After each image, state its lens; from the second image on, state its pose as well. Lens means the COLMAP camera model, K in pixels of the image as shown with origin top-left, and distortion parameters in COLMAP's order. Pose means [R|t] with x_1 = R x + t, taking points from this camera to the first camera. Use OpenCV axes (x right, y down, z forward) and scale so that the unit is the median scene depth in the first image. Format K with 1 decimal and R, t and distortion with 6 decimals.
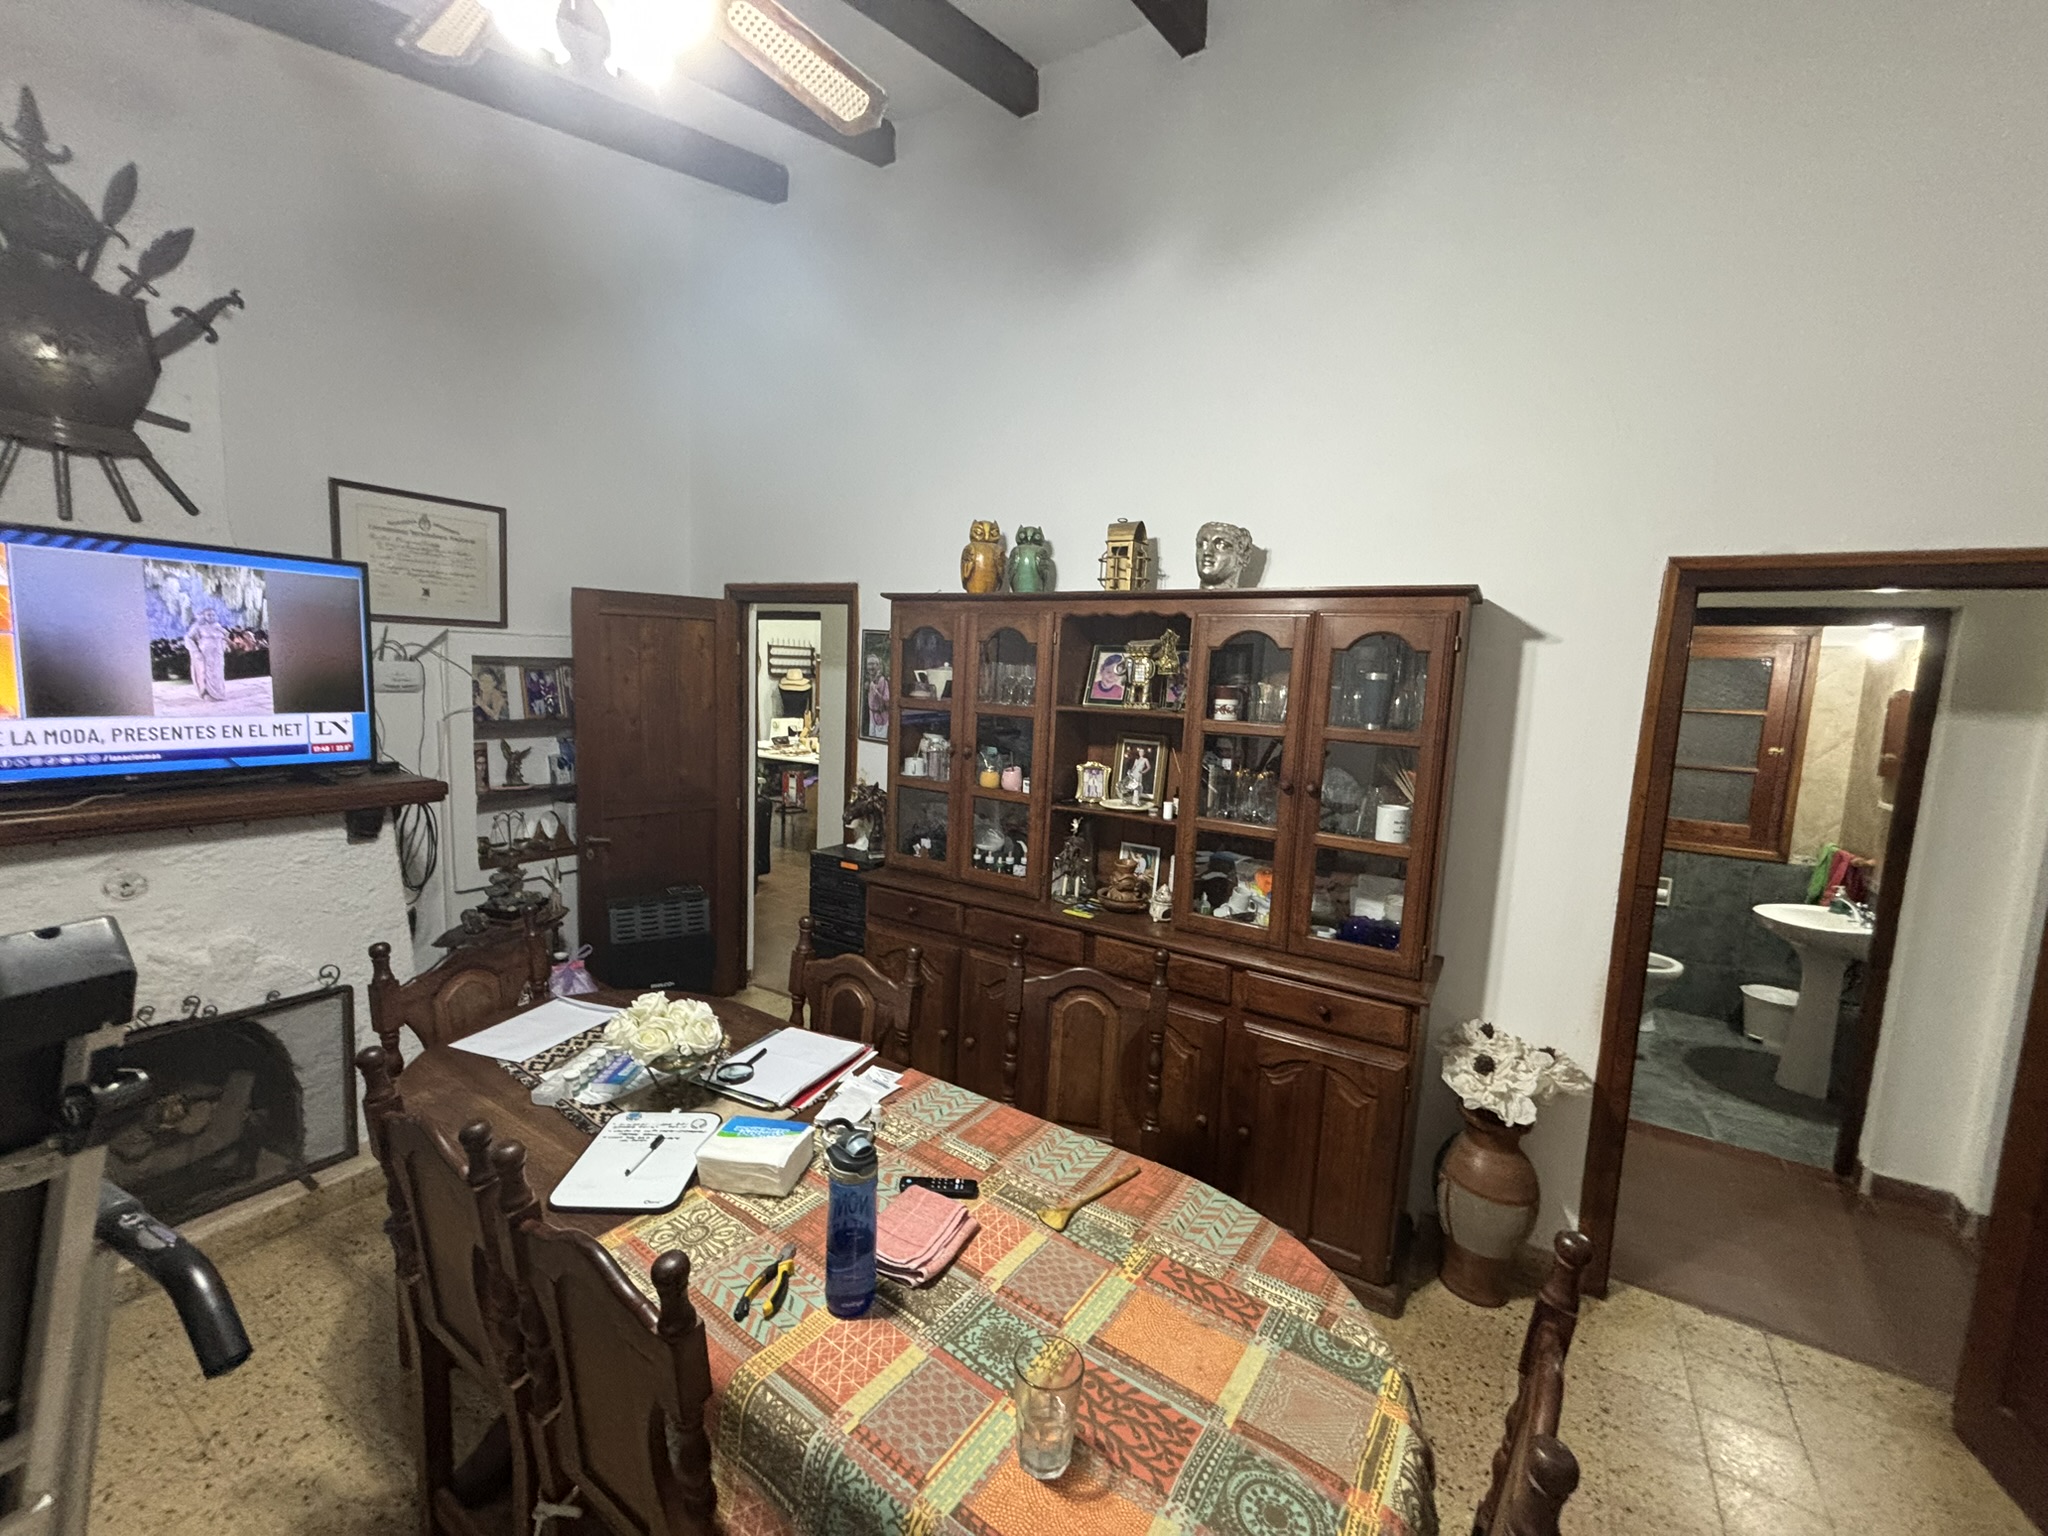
lens RADIAL K [[816.9, 0, 1010.6], [0, 816.9, 767.6], [0, 0, 1]] dist [0.000115, 0.000038]
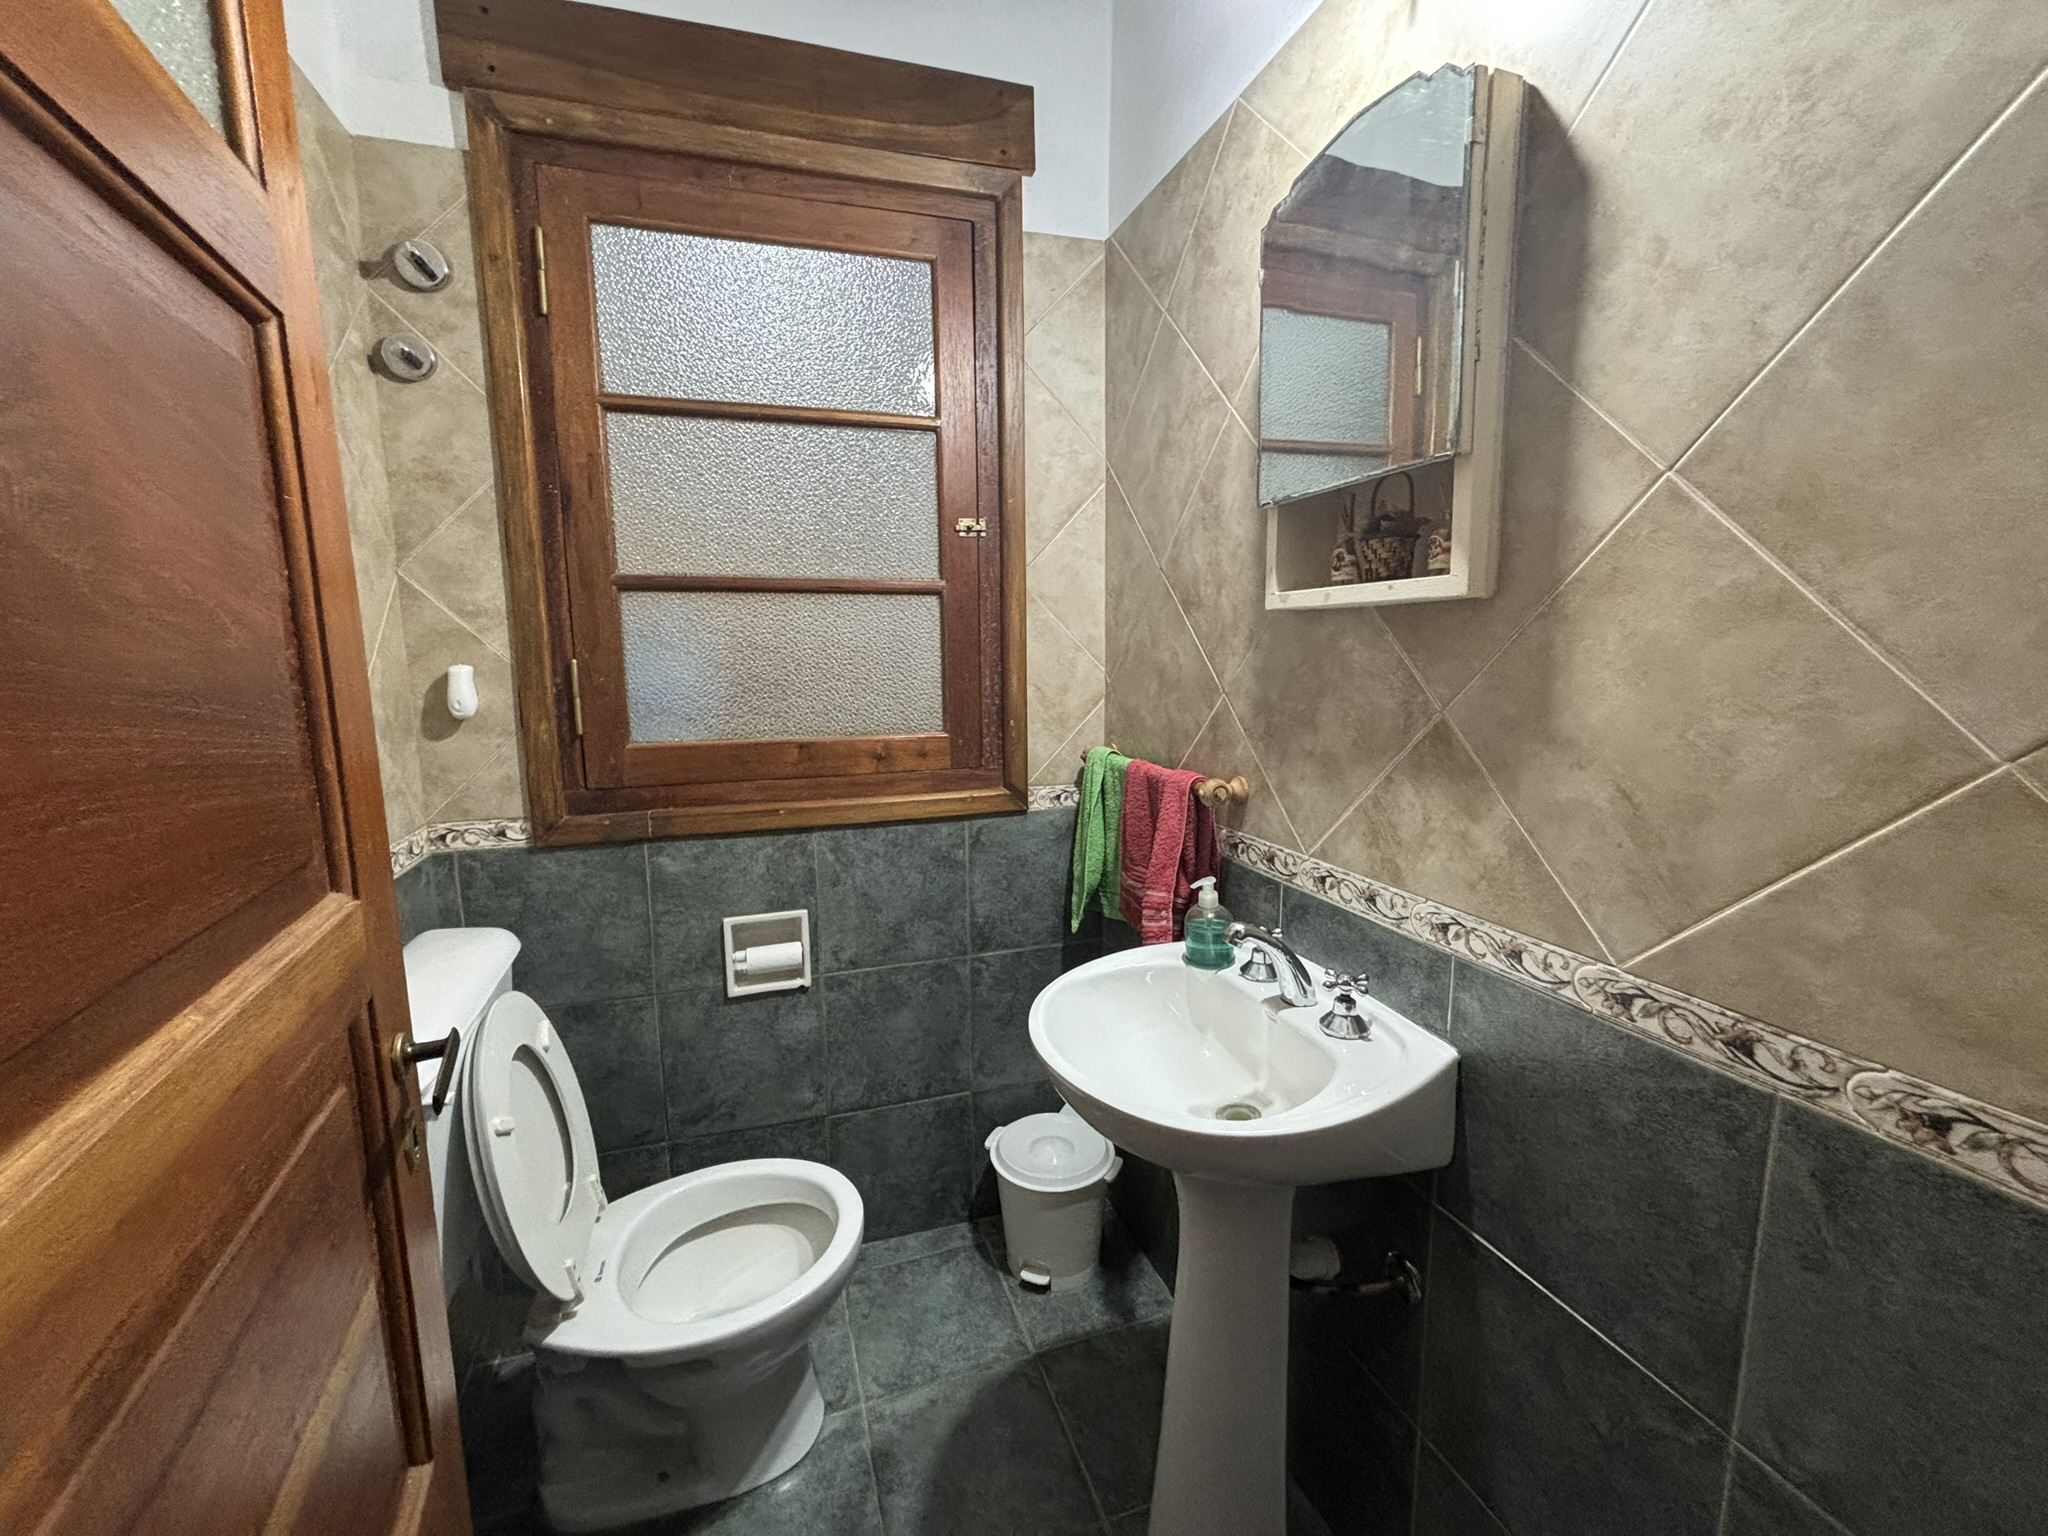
lens RADIAL K [[816.9, 0, 1022.5], [0, 816.9, 768.5], [0, 0, 1]] dist [0.000115, 0.000038]
pose [[0.656109, -0.151298, 0.739345, 0.594166], [0.127497, 0.987837, 0.089006, 0.054347], [-0.743819, 0.035867, 0.667419, 0.664831]]
